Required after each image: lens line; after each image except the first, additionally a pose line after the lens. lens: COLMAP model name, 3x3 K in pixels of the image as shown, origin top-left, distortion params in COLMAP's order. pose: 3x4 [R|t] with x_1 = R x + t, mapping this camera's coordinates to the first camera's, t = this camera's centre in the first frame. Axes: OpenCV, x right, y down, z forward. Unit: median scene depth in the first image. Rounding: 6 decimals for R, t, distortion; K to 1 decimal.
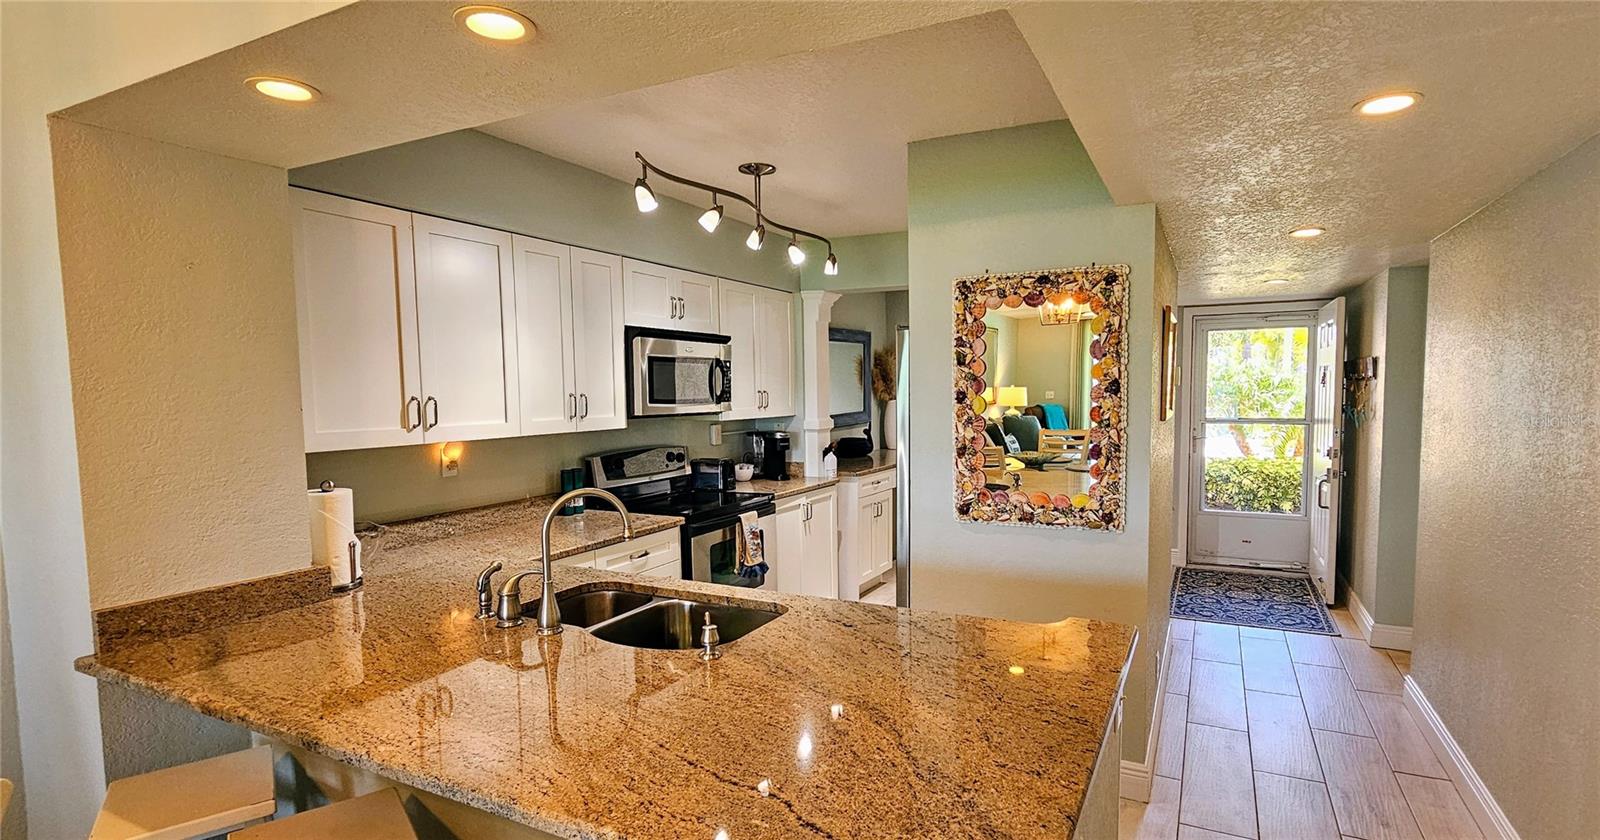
lens RADIAL K [[766.2, 0, 834.7], [0, 766.2, 446.0], [0, 0, 1]] dist [0.000369, -0.000161]
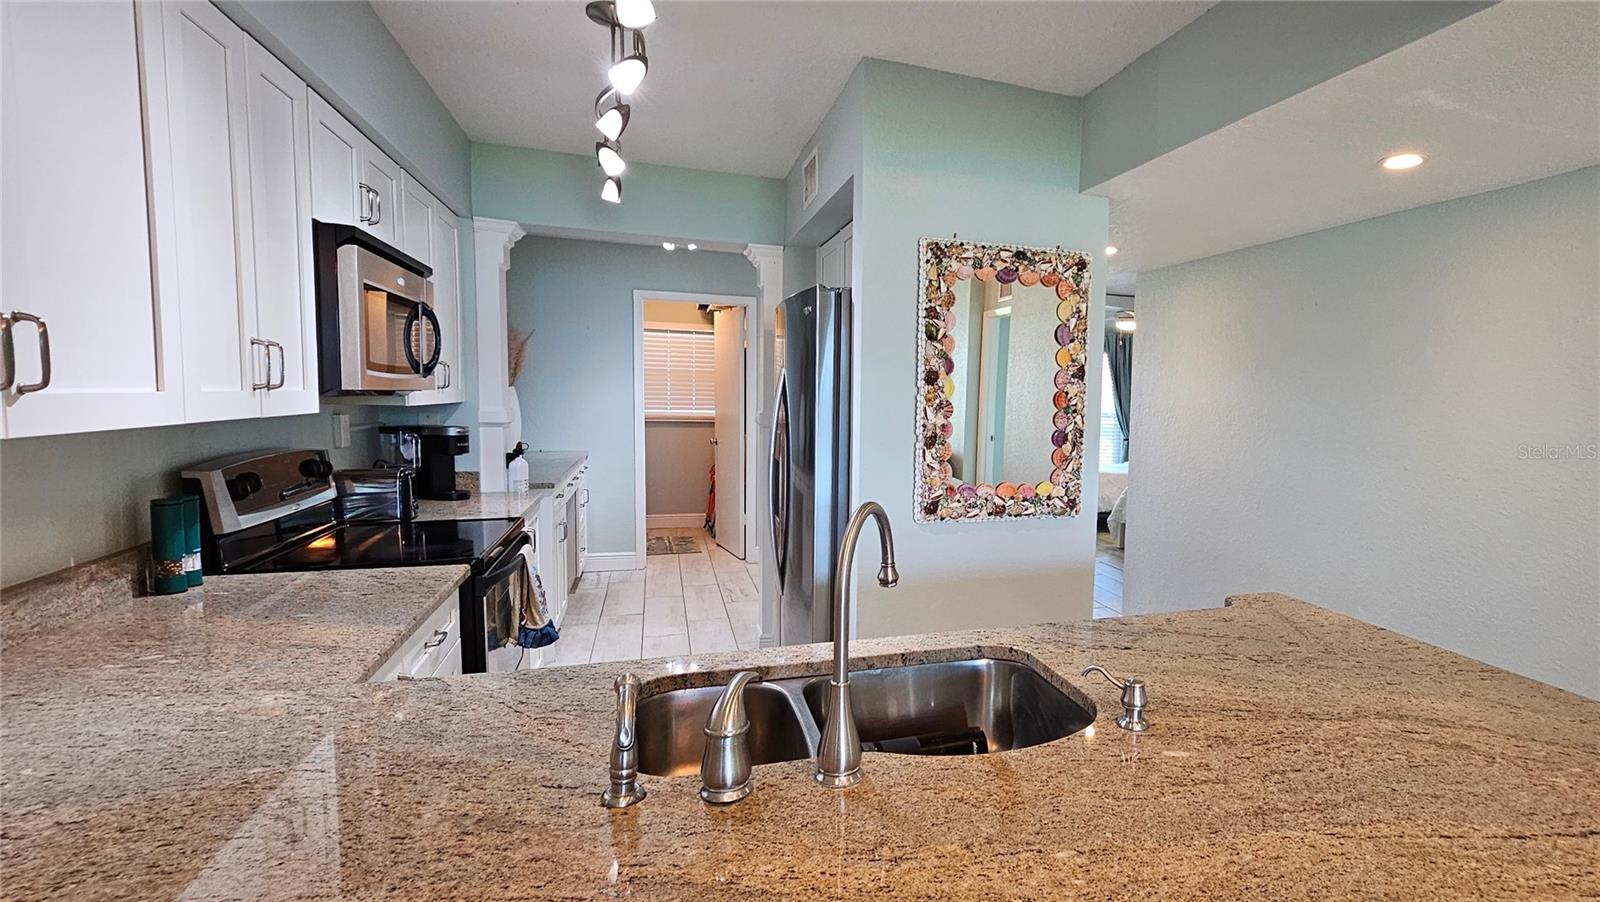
lens RADIAL K [[794.4, 0, 961.8], [0, 794.4, 454.8], [0, 0, 1]] dist [0.000210, -0.000542]
pose [[0.677617, -0.027322, 0.734908, -0.469360], [0.023408, 0.999605, 0.015579, 0.009737], [-0.735043, 0.006646, 0.677988, 0.372831]]
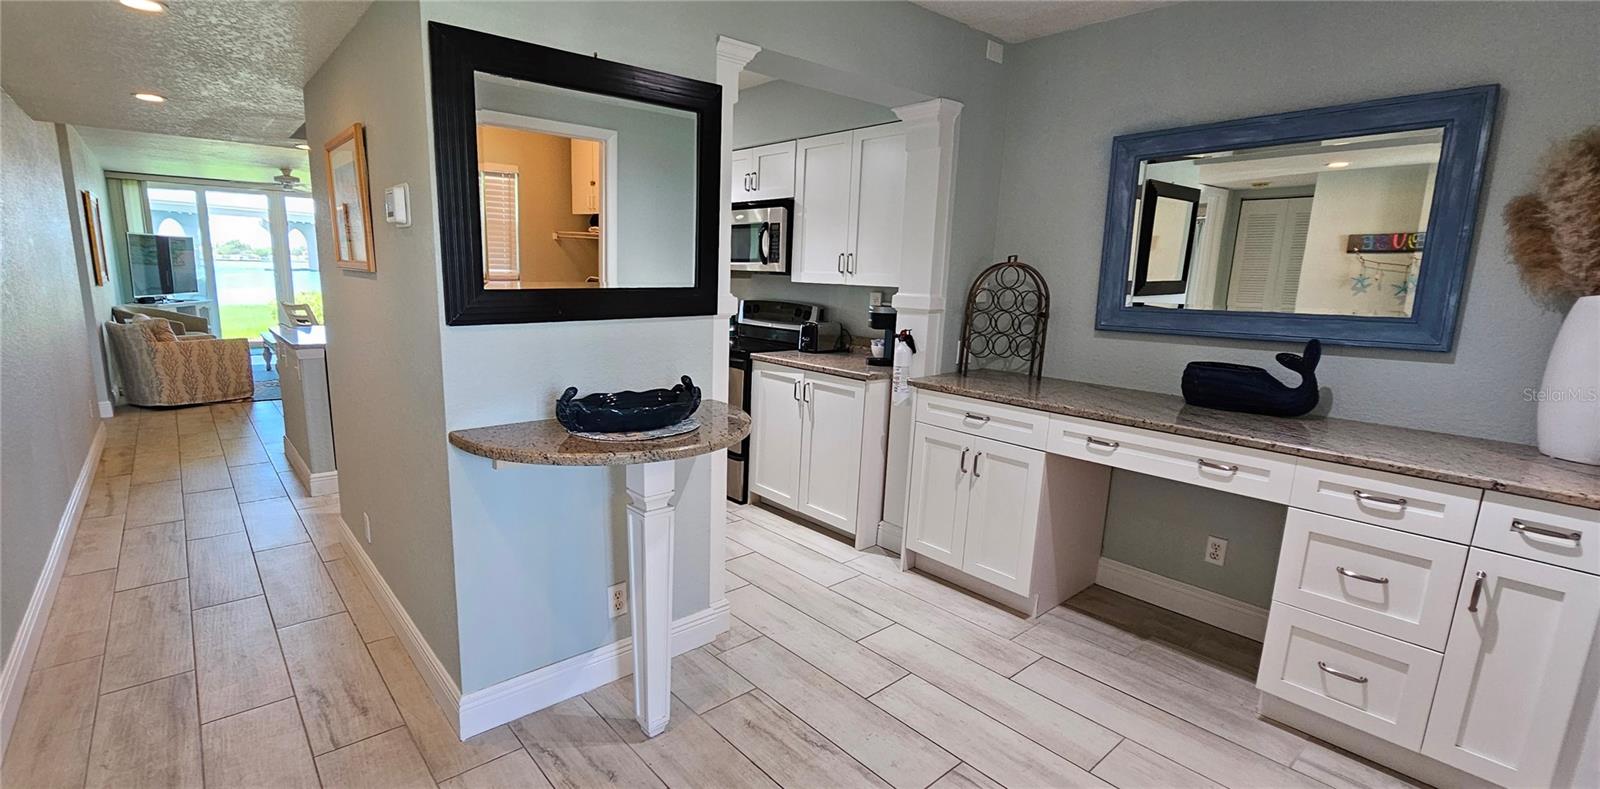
lens RADIAL K [[700.6, 0, 755.5], [0, 700.6, 399.4], [0, 0, 1]] dist [-0.000378, -0.000032]
pose [[-0.408553, 0.171761, -0.896428, 1.135570], [-0.088630, 0.970027, 0.226257, -0.133761], [0.908421, 0.171888, -0.381084, 2.018194]]
